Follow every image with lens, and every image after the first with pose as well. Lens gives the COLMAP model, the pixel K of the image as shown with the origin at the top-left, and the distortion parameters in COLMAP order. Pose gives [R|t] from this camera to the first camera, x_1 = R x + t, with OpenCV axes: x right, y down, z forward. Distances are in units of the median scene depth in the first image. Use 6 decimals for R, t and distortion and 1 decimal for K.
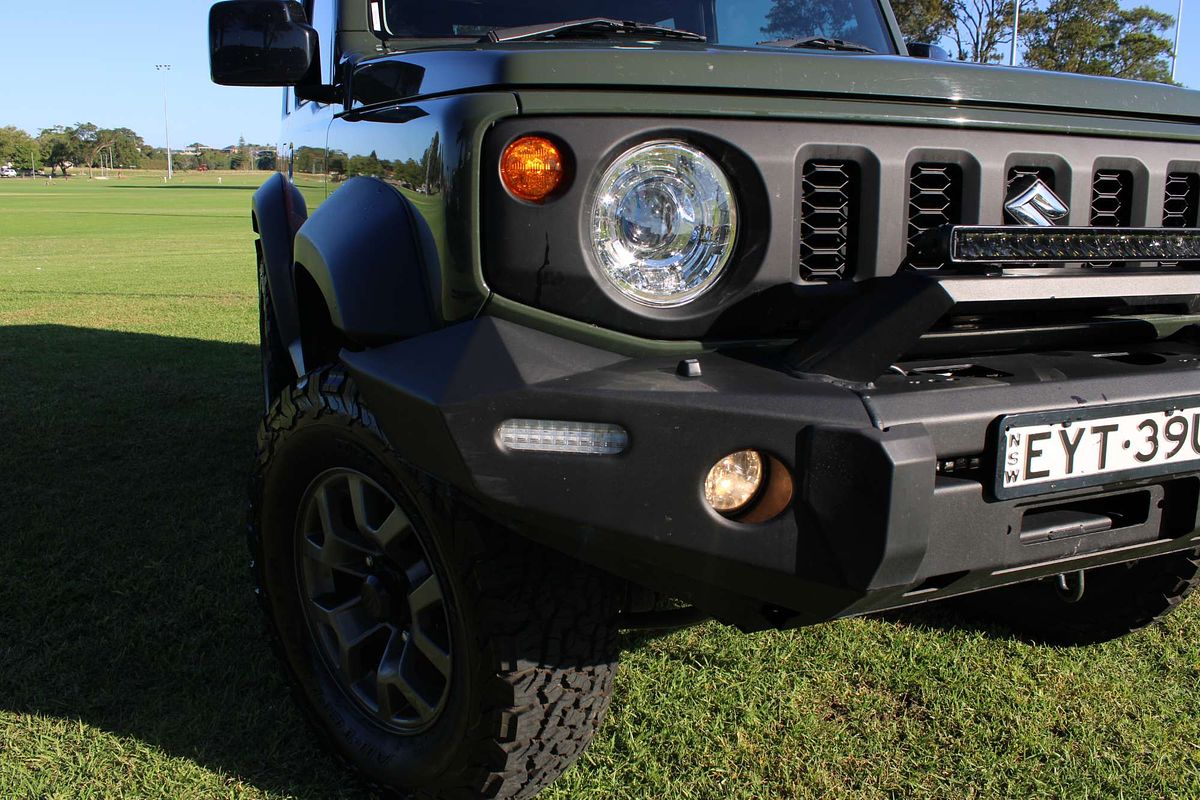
lens RADIAL K [[992.1, 0, 625.7], [0, 992.1, 402.4], [0, 0, 1]] dist [-0.147852, 0.130654]
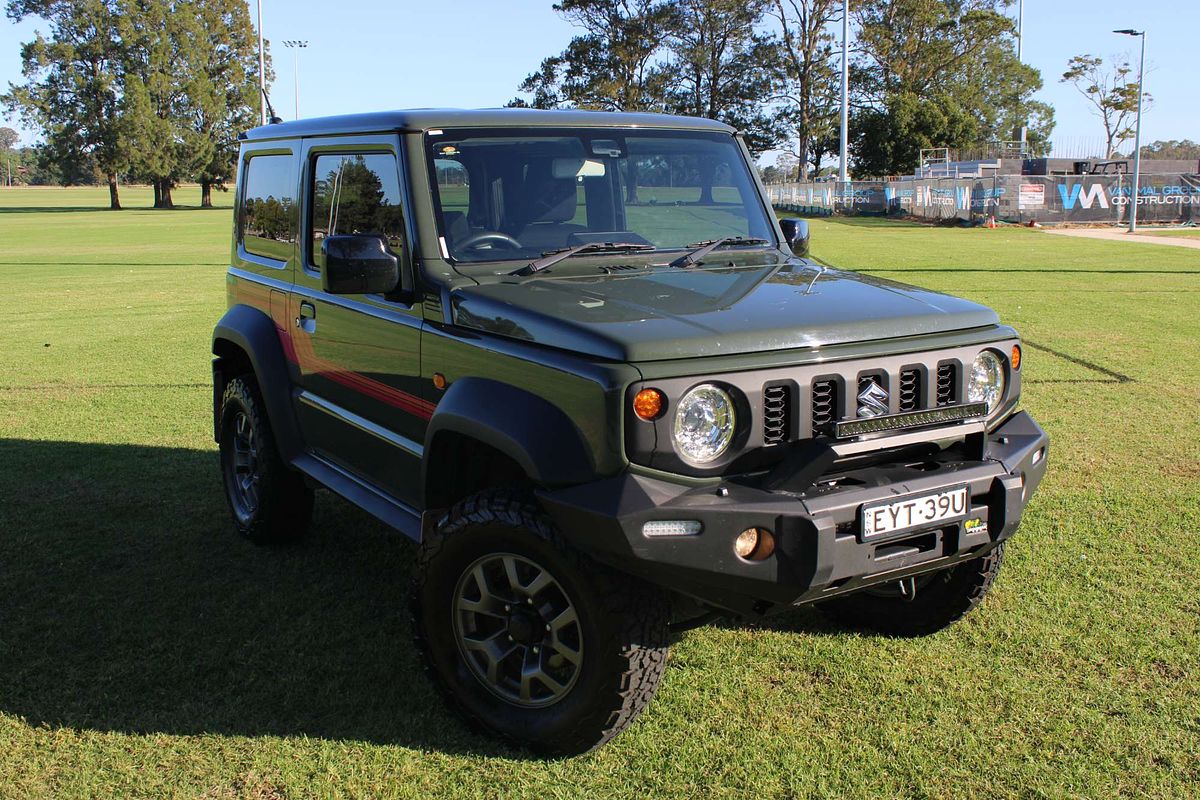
lens RADIAL K [[1251.9, 0, 637.2], [0, 1251.9, 400.2], [0, 0, 1]] dist [-0.076236, 0.024887]
pose [[0.979107, -0.050925, 0.196865, -0.562296], [0.059194, 0.997585, -0.036347, -0.126994], [-0.194539, 0.047241, 0.979757, -1.439573]]
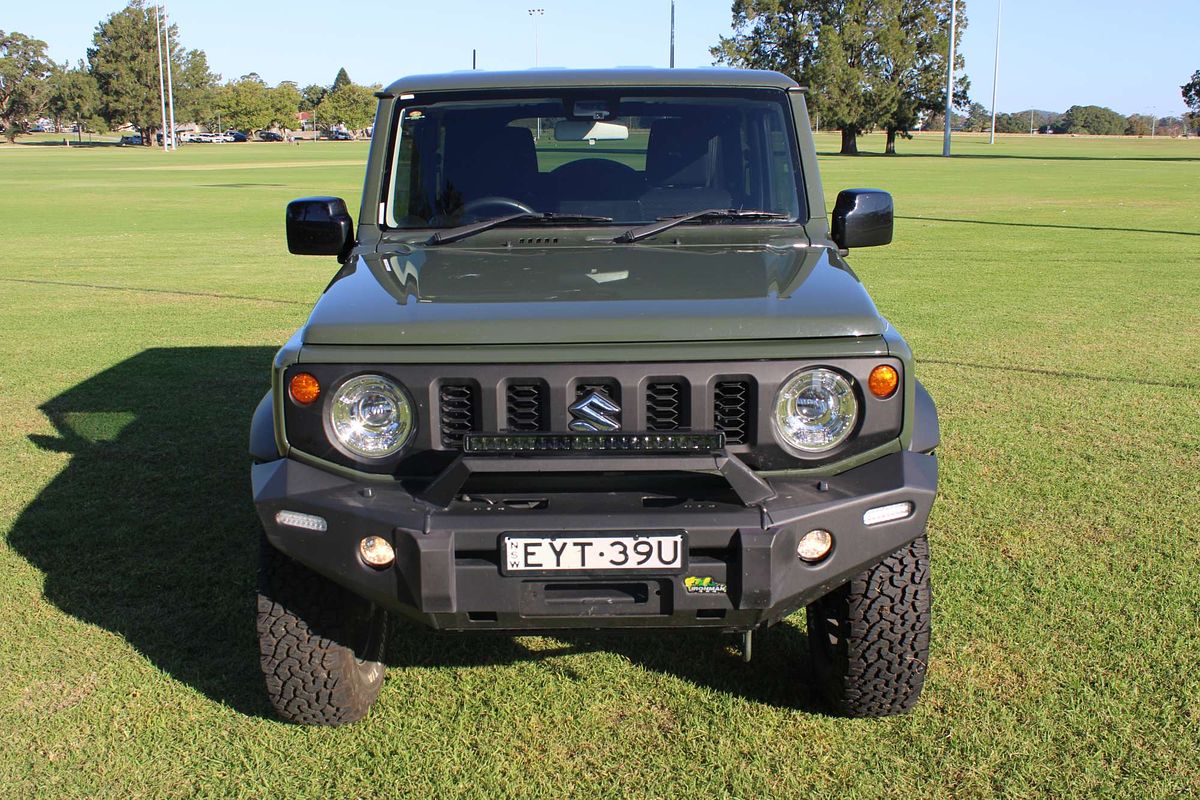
lens RADIAL K [[1251.9, 0, 637.2], [0, 1251.9, 400.2], [0, 0, 1]] dist [-0.076236, 0.024887]
pose [[0.933169, 0.059639, -0.354456, 1.262930], [-0.061737, 0.998078, 0.005399, -0.231699], [0.354096, 0.016844, 0.935057, -1.014934]]
